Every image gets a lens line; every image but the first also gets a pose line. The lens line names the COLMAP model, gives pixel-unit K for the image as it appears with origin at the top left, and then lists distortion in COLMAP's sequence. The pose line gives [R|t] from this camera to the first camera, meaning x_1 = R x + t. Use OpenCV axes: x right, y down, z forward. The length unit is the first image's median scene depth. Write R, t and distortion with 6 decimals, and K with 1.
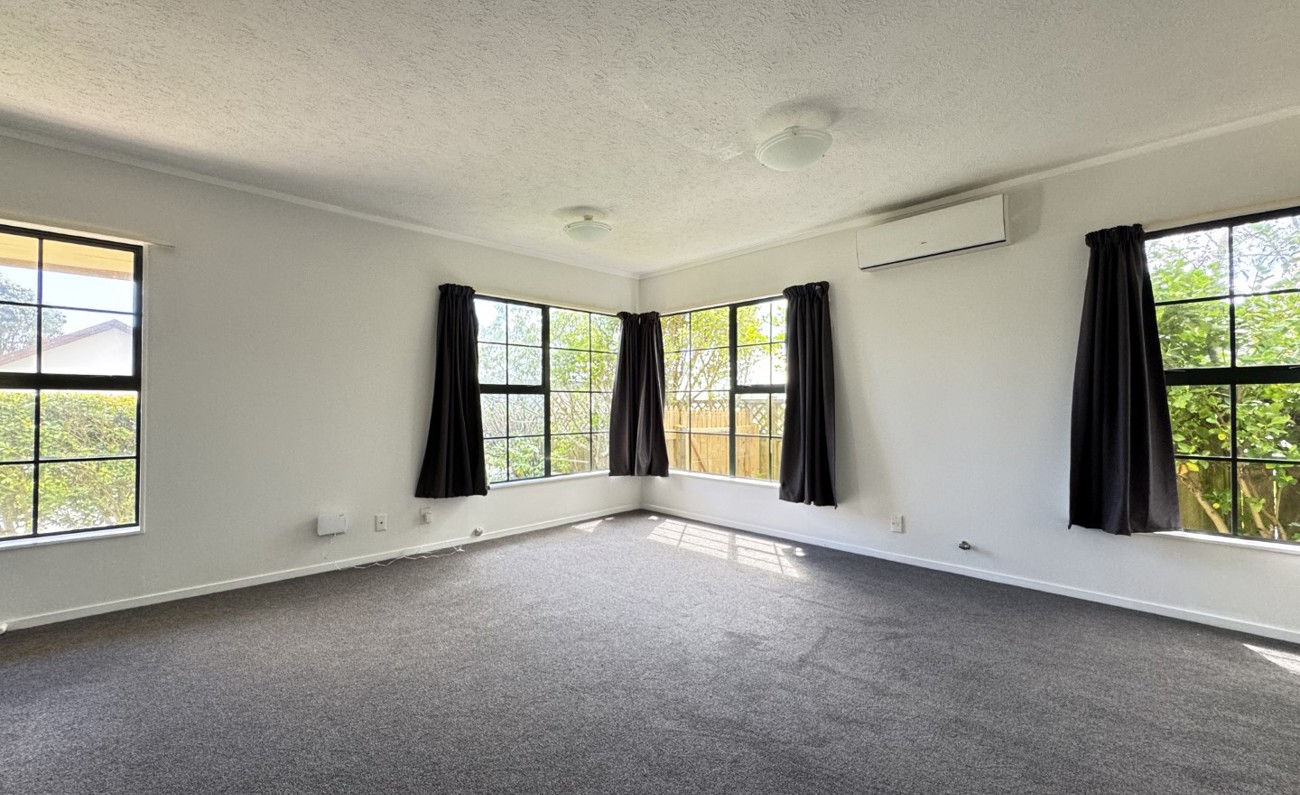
lens RADIAL K [[518.8, 0, 651.3], [0, 518.8, 399.2], [0, 0, 1]] dist [0.000391, -0.000006]
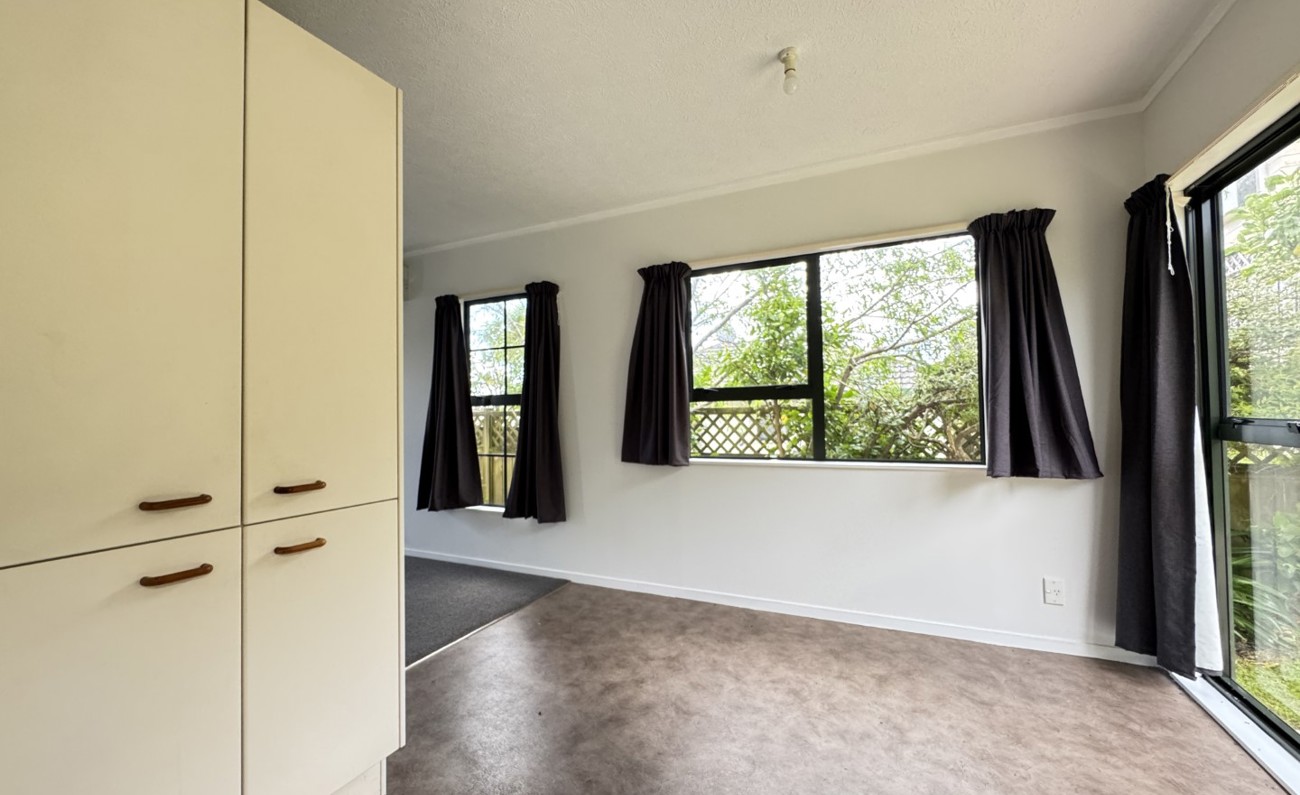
lens RADIAL K [[518.8, 0, 649.9], [0, 518.8, 410.0], [0, 0, 1]] dist [0.000391, -0.000006]
pose [[0.939088, -0.008967, 0.343561, 0.630435], [0.007742, 0.999958, 0.004938, -0.013230], [-0.343591, -0.001977, 0.939117, -0.353582]]
